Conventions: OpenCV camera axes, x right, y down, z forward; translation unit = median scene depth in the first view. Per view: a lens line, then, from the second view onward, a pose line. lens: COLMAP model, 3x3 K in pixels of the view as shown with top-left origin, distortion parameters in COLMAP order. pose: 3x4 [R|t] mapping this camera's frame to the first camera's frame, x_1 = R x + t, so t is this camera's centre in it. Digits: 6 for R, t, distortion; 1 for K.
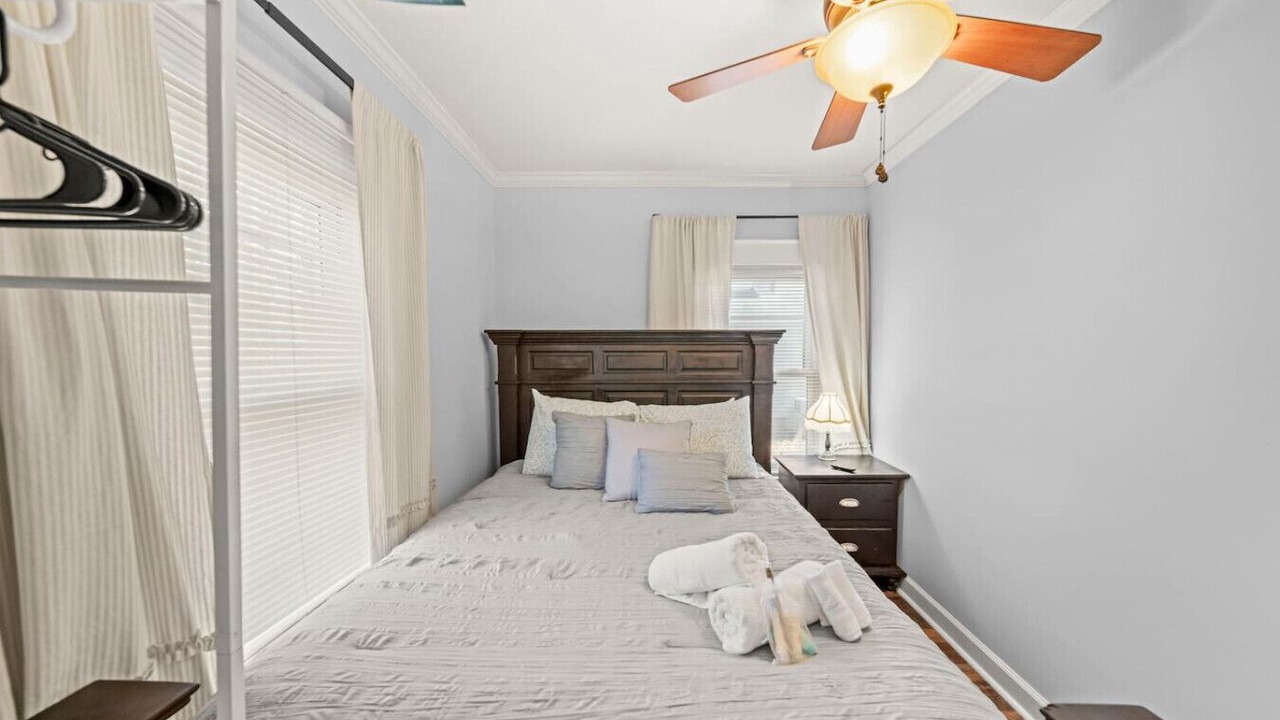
lens RADIAL K [[452.9, 0, 643.8], [0, 452.9, 388.8], [0, 0, 1]] dist [-0.001643, -0.000099]
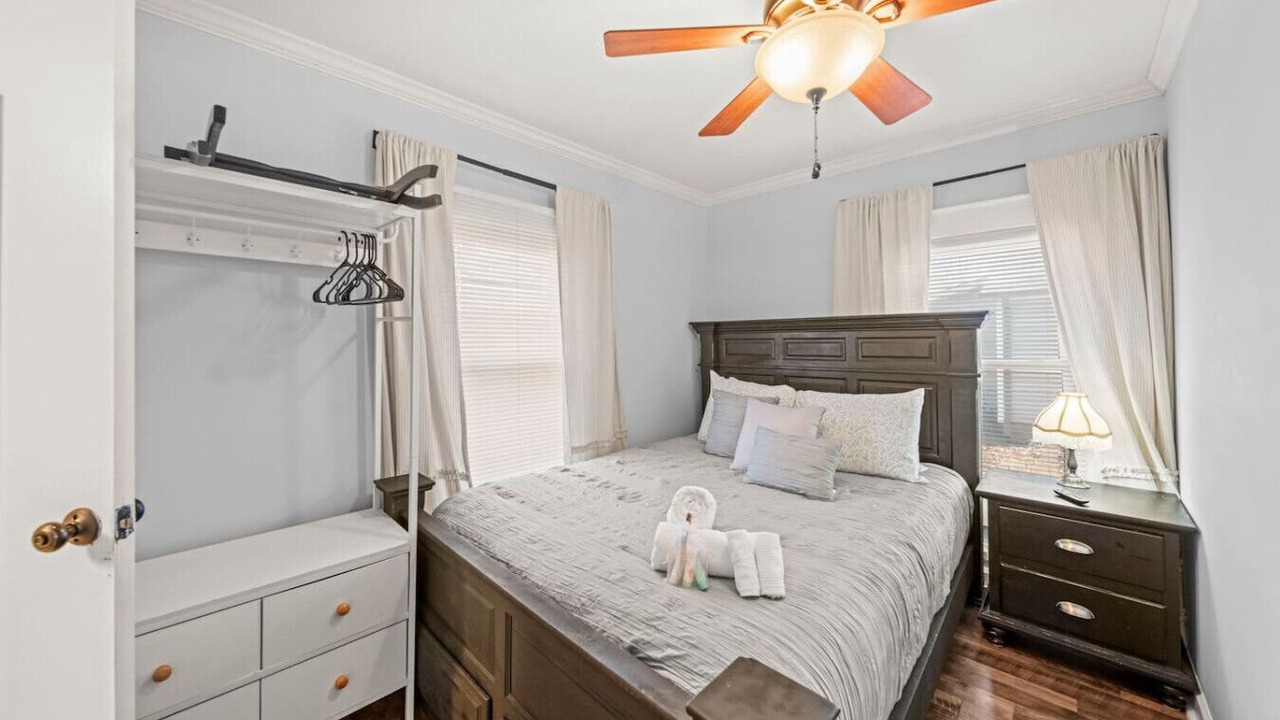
lens RADIAL K [[454.5, 0, 640.2], [0, 454.5, 353.3], [0, 0, 1]] dist [-0.001359, -0.000195]
pose [[0.731135, 0.015028, -0.682067, 0.426858], [-0.050269, 0.998226, -0.031891, 0.003344], [0.680379, 0.057603, 0.730594, -0.009685]]
